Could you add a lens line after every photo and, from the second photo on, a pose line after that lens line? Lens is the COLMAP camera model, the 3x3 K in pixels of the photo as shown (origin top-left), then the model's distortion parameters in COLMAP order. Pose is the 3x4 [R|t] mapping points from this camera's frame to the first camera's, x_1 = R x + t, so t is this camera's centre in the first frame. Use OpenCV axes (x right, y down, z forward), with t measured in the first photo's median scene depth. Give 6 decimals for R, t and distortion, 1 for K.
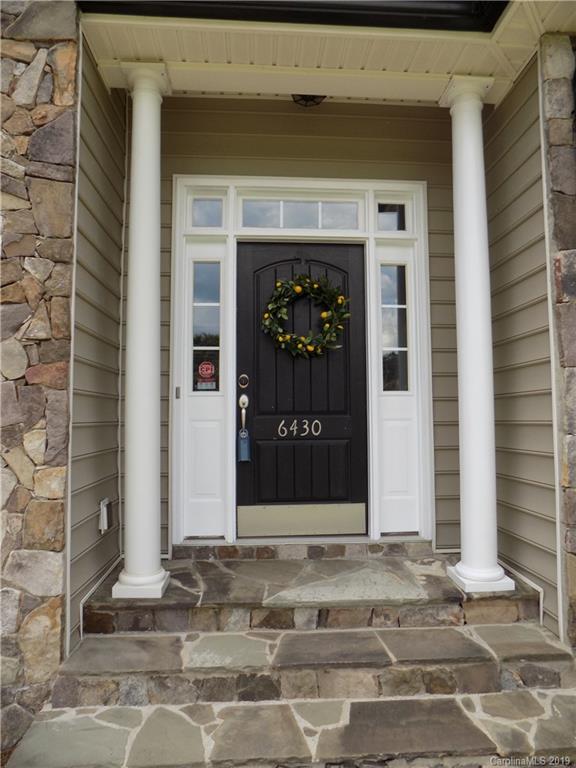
lens RADIAL K [[515.0, 0, 291.8], [0, 515.0, 385.8], [0, 0, 1]] dist [-0.021540, -0.001052]
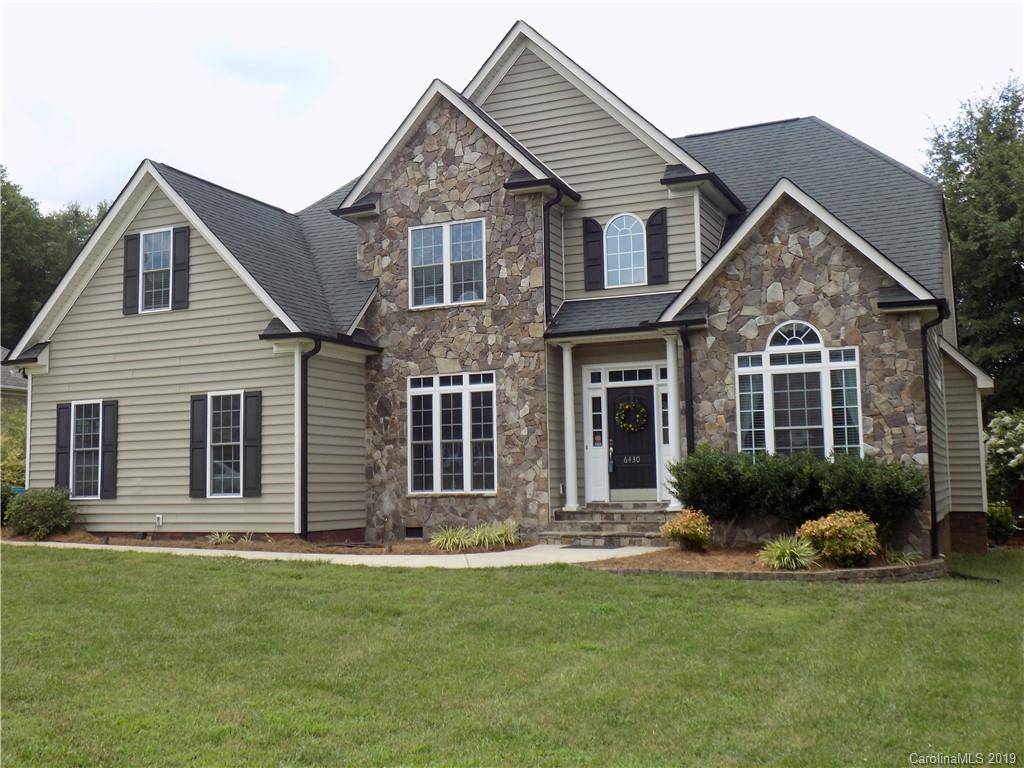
lens RADIAL K [[1048.1, 0, 513.5], [0, 1048.1, 383.7], [0, 0, 1]] dist [-0.017606, 0.000000]
pose [[0.881367, -0.056005, -0.469101, 2.552072], [0.043219, 0.998343, -0.037989, -0.160133], [0.470451, 0.013208, 0.882327, -5.058553]]
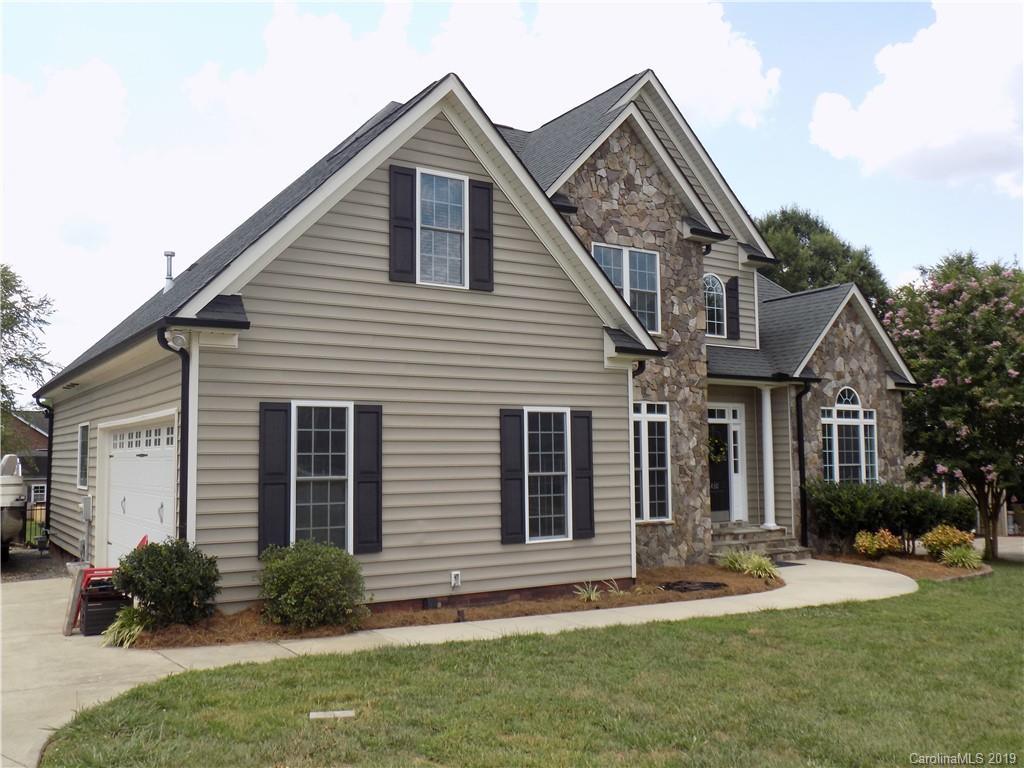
lens RADIAL K [[918.5, 0, 511.7], [0, 918.5, 383.9], [0, 0, 1]] dist [-0.037732, -0.000232]
pose [[0.873098, 0.036807, 0.486153, -4.686451], [-0.026904, 0.999264, -0.027337, -0.435166], [-0.486801, 0.010788, 0.873446, -4.006308]]
